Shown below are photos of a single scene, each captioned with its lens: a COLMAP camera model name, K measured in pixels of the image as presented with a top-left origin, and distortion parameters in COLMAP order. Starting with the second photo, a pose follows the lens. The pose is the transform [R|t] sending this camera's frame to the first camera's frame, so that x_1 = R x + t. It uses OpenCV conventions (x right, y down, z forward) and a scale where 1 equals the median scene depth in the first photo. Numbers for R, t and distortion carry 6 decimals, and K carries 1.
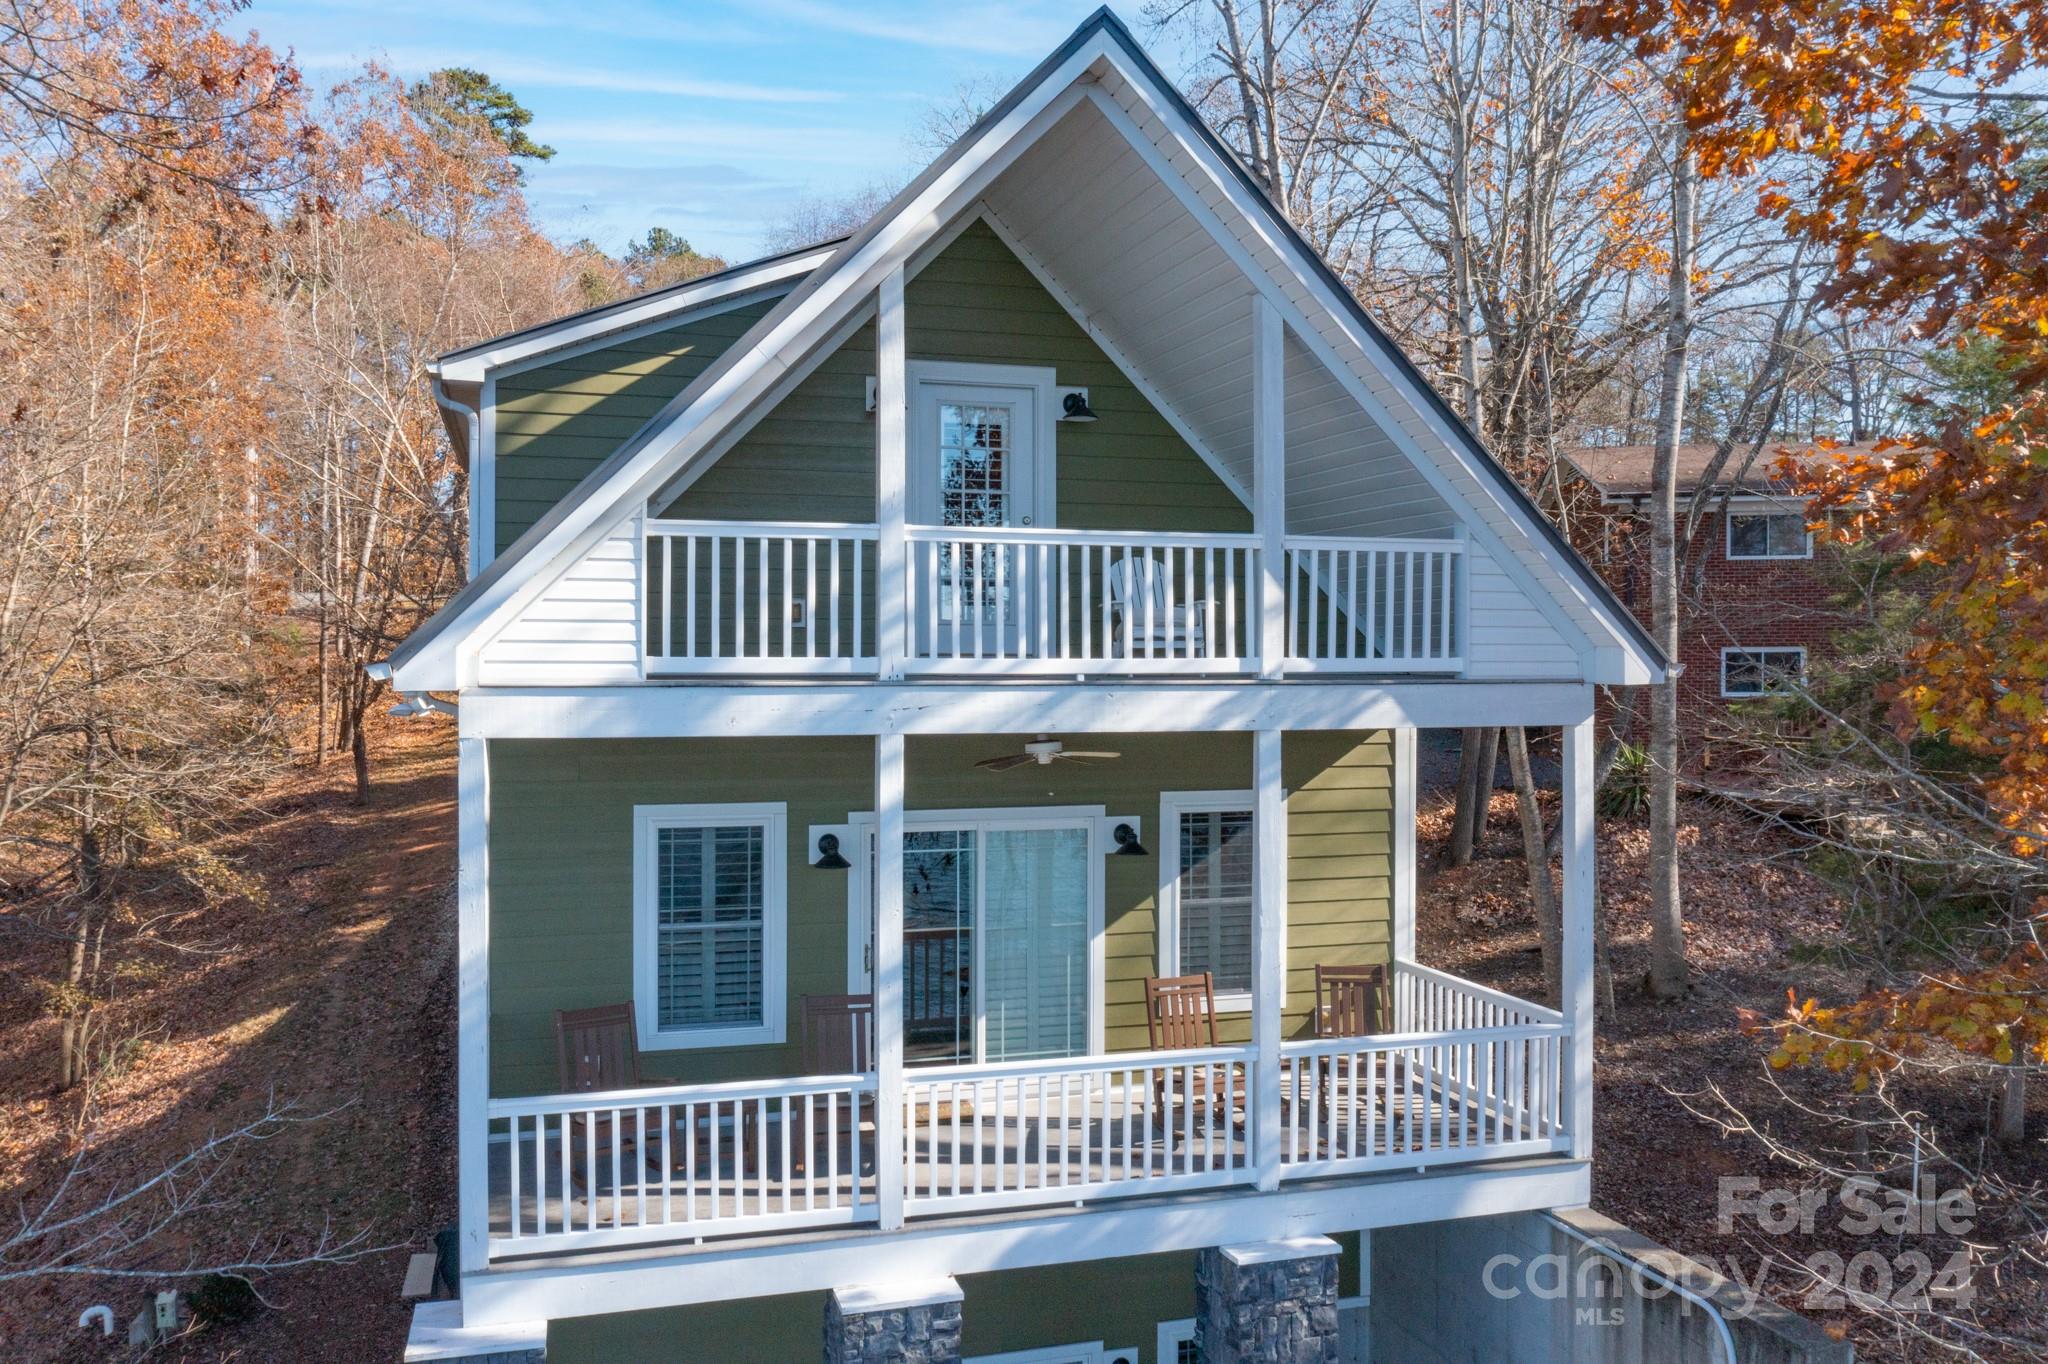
lens RADIAL K [[1652.9, 0, 1024.0], [0, 1652.9, 682.0], [0, 0, 1]] dist [0.001236, 0.007684]
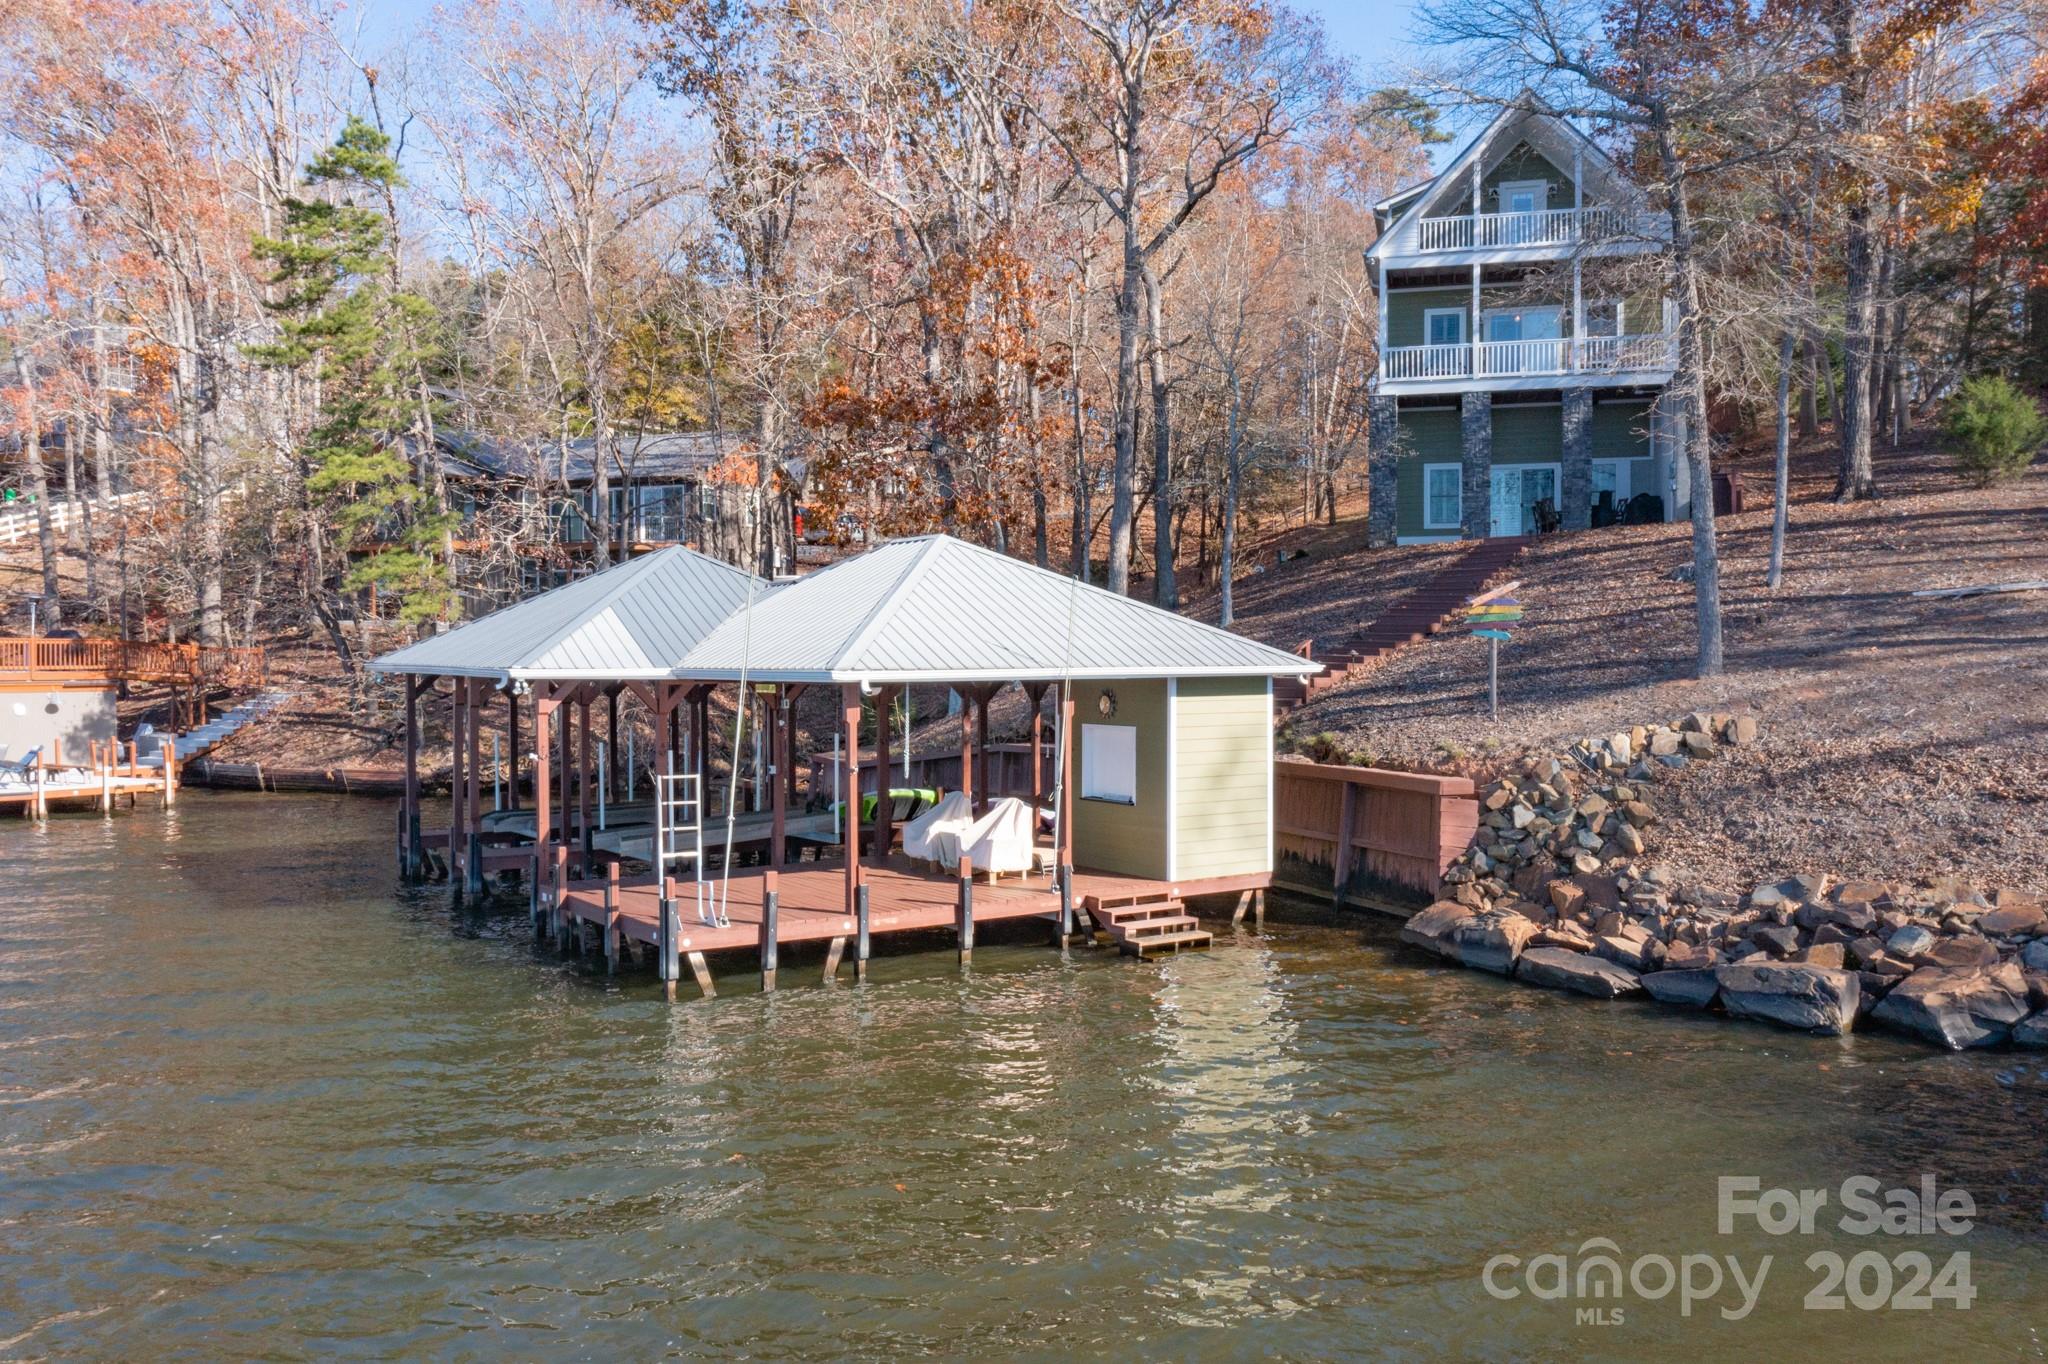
lens RADIAL K [[1652.9, 0, 1024.0], [0, 1652.9, 682.0], [0, 0, 1]] dist [0.001236, 0.007684]
pose [[0.854059, 0.008071, -0.520113, 0.857411], [-0.002599, 0.999933, 0.011249, 0.794327], [0.520169, -0.008255, 0.854023, -2.440717]]
